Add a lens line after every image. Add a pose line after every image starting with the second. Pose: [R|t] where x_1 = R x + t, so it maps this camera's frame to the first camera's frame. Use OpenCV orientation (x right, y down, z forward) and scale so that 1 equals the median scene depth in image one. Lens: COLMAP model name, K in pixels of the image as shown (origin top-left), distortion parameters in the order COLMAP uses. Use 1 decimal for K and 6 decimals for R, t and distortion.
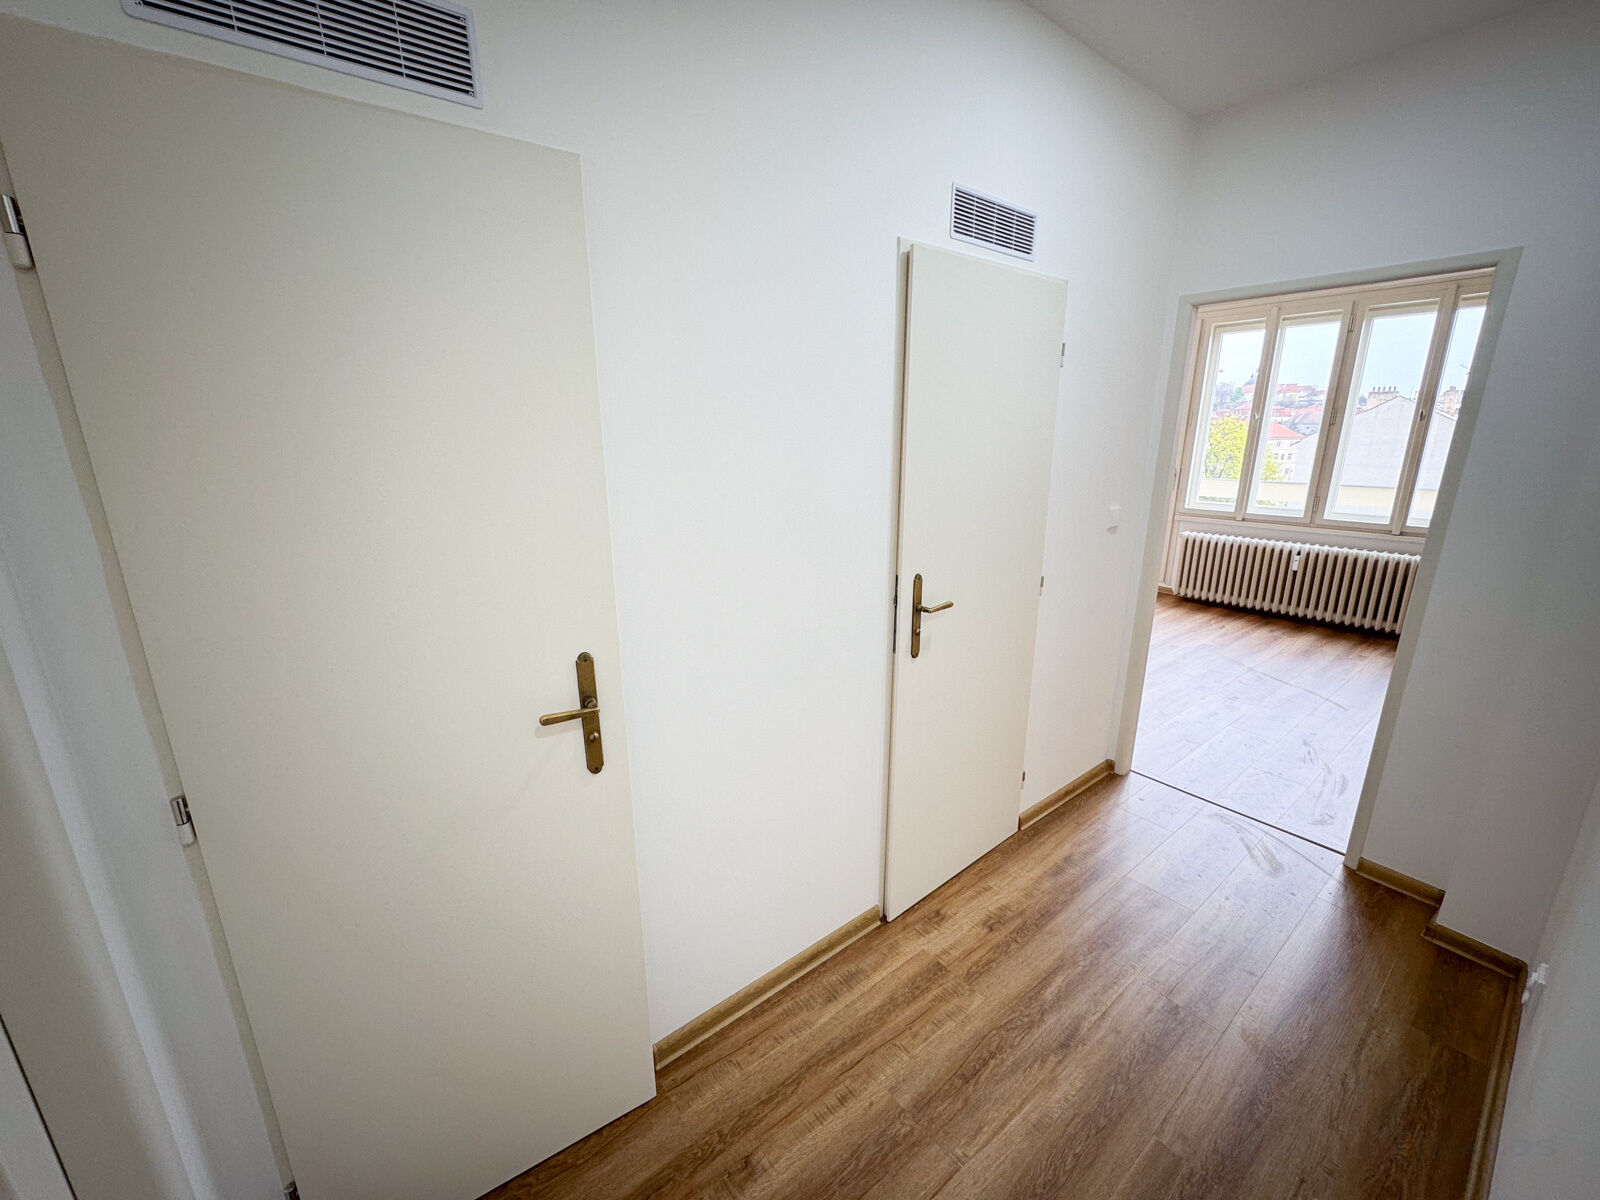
lens RADIAL K [[640.4, 0, 792.1], [0, 640.4, 602.0], [0, 0, 1]] dist [0.003140, 0.000360]
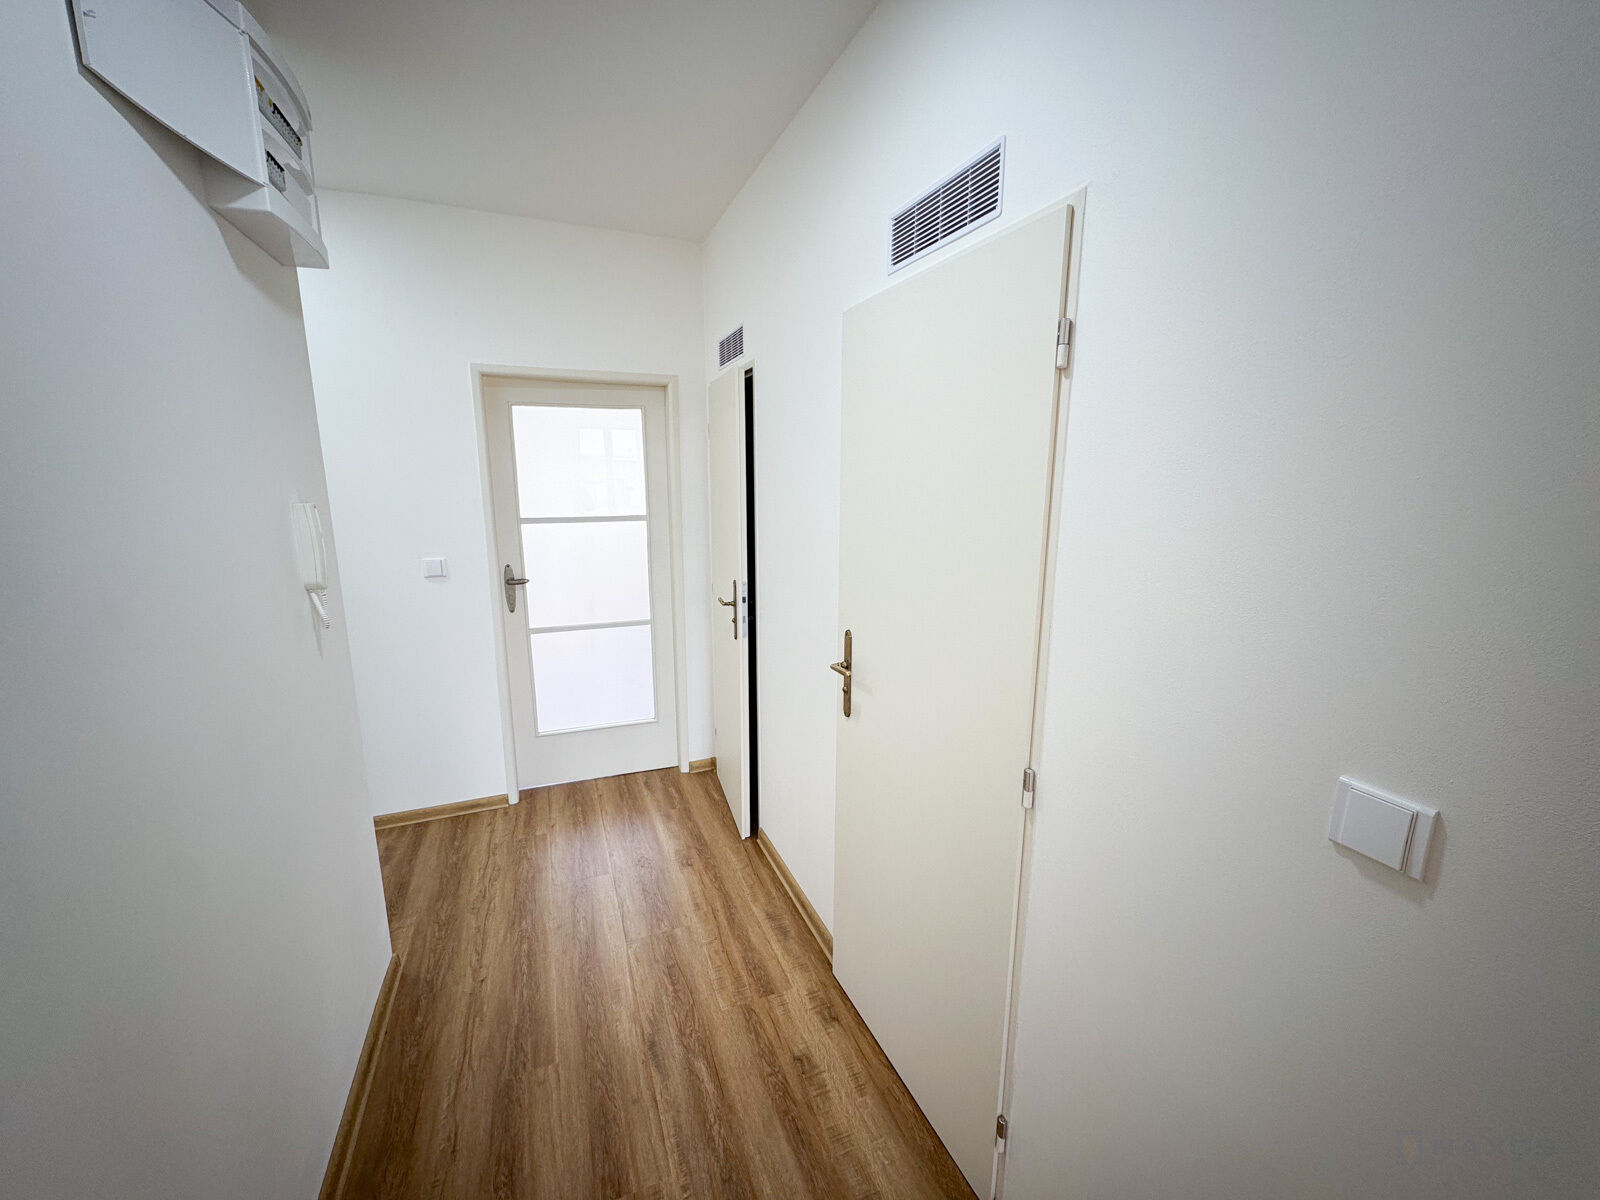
lens RADIAL K [[640.4, 0, 794.7], [0, 640.4, 598.6], [0, 0, 1]] dist [0.003140, 0.000360]
pose [[-0.278620, 0.176871, -0.943974, 1.153759], [-0.259401, 0.932505, 0.251286, -0.305361], [0.924706, 0.314882, -0.213934, 1.139376]]
